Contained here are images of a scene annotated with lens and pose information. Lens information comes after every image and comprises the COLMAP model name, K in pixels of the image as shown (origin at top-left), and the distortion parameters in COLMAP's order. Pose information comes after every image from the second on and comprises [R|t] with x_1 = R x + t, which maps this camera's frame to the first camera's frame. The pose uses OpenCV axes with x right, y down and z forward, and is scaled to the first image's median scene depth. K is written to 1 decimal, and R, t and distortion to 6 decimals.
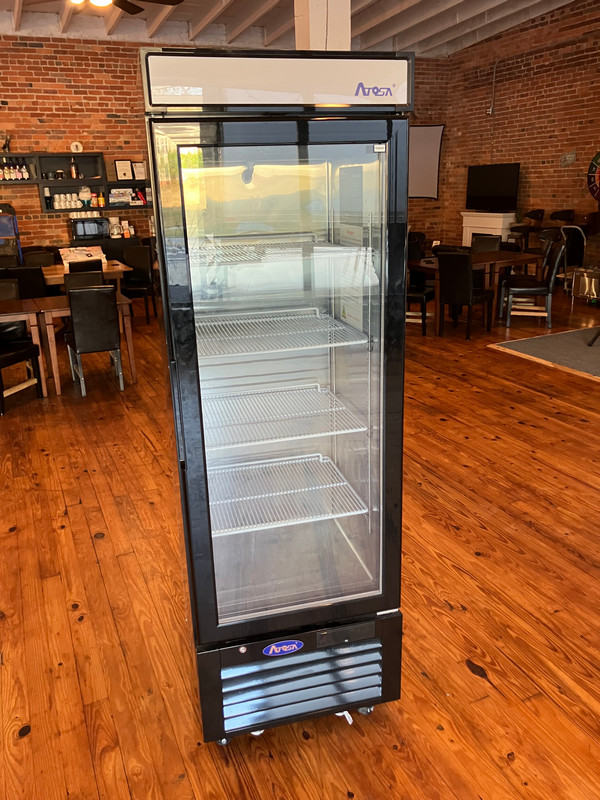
lens RADIAL K [[650.4, 0, 301.5], [0, 650.4, 390.2], [0, 0, 1]] dist [0.052241, -0.070930]
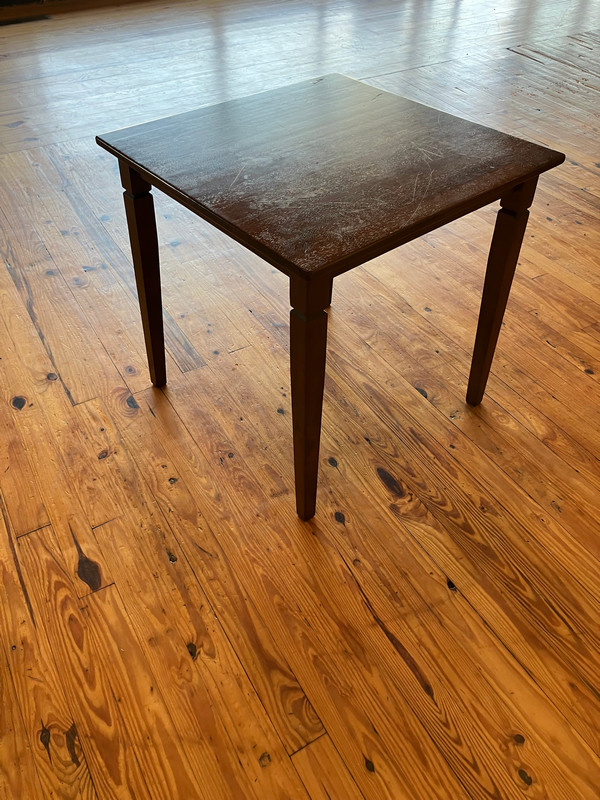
lens RADIAL K [[656.2, 0, 300.0], [0, 656.2, 400.0], [0, 0, 1]] dist [0.016411, -0.016862]
pose [[-0.994163, 0.089271, -0.060588, 0.057252], [-0.009489, 0.487044, 0.873326, -0.155897], [0.107472, 0.868803, -0.483354, 0.810540]]
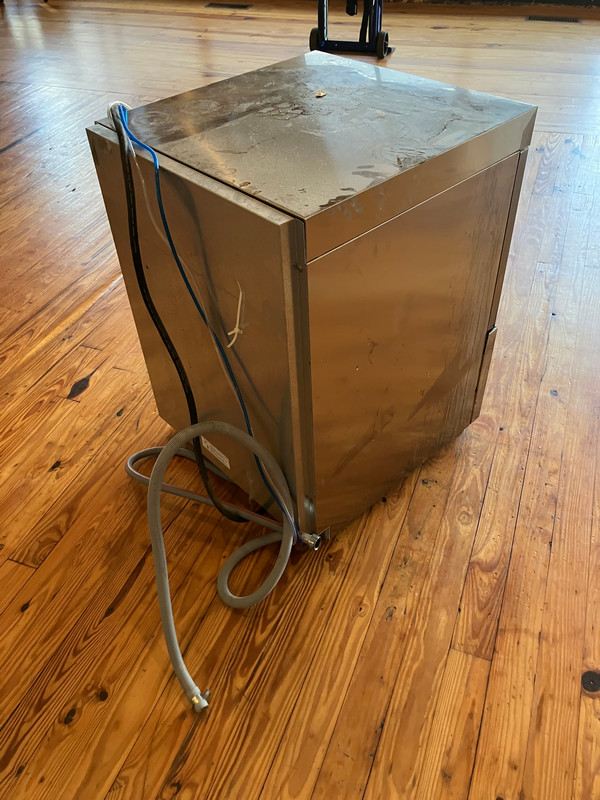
lens RADIAL K [[656.2, 0, 300.0], [0, 656.2, 400.0], [0, 0, 1]] dist [0.016411, -0.016862]
pose [[-0.700567, -0.435764, 0.565080, -0.287497], [0.264290, 0.577124, 0.772709, -0.100610], [-0.662840, 0.690679, -0.289146, 0.728026]]
